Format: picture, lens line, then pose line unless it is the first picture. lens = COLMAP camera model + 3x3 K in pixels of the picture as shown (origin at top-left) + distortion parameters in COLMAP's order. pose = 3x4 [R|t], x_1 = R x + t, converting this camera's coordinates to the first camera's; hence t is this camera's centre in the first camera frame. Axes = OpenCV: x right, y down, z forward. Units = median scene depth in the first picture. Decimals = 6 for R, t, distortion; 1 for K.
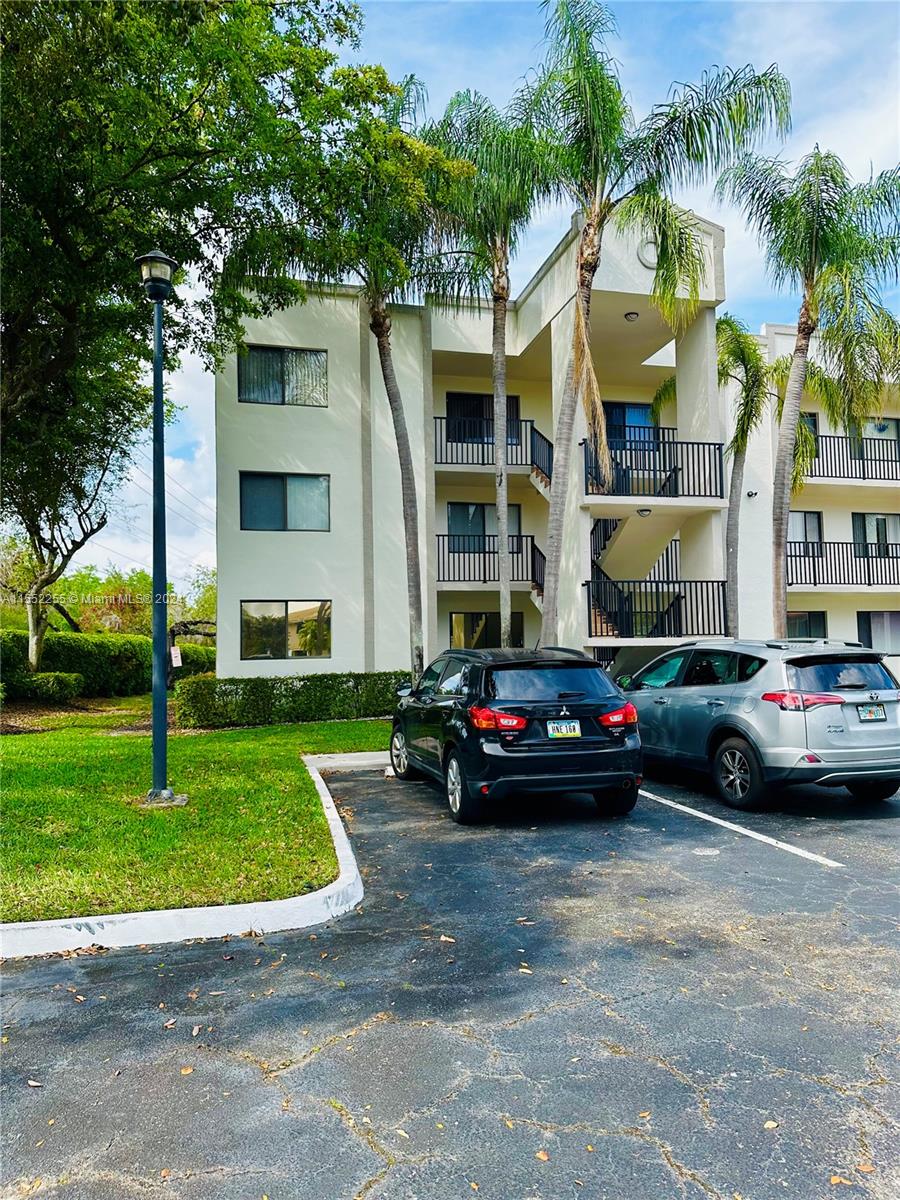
lens RADIAL K [[842.1, 0, 450.0], [0, 842.1, 600.0], [0, 0, 1]] dist [0.069492, -0.085994]
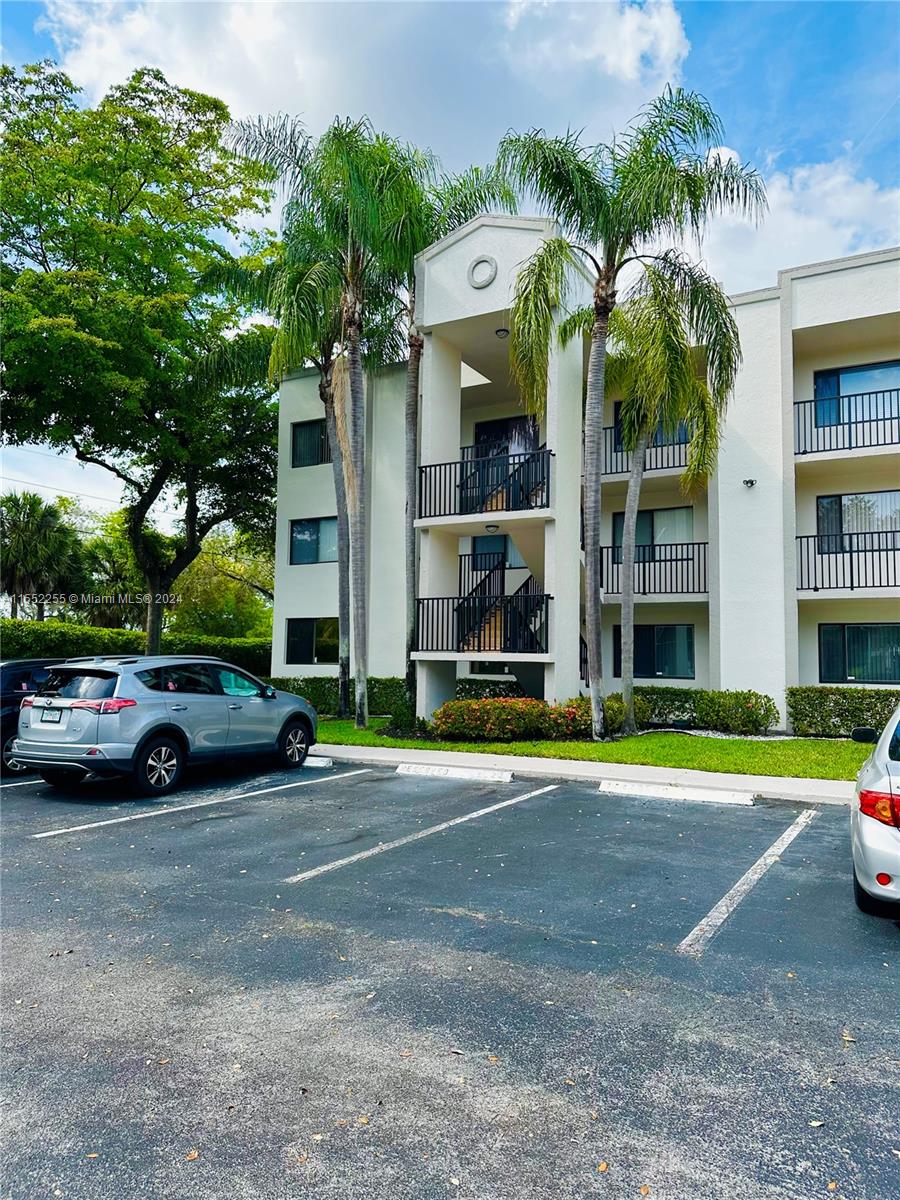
lens RADIAL K [[842.1, 0, 450.0], [0, 842.1, 600.0], [0, 0, 1]] dist [0.069492, -0.085994]
pose [[0.720875, -0.027850, -0.692506, 0.819377], [0.020744, 0.999612, -0.018608, -0.000896], [0.692755, -0.000951, 0.721172, 0.229079]]
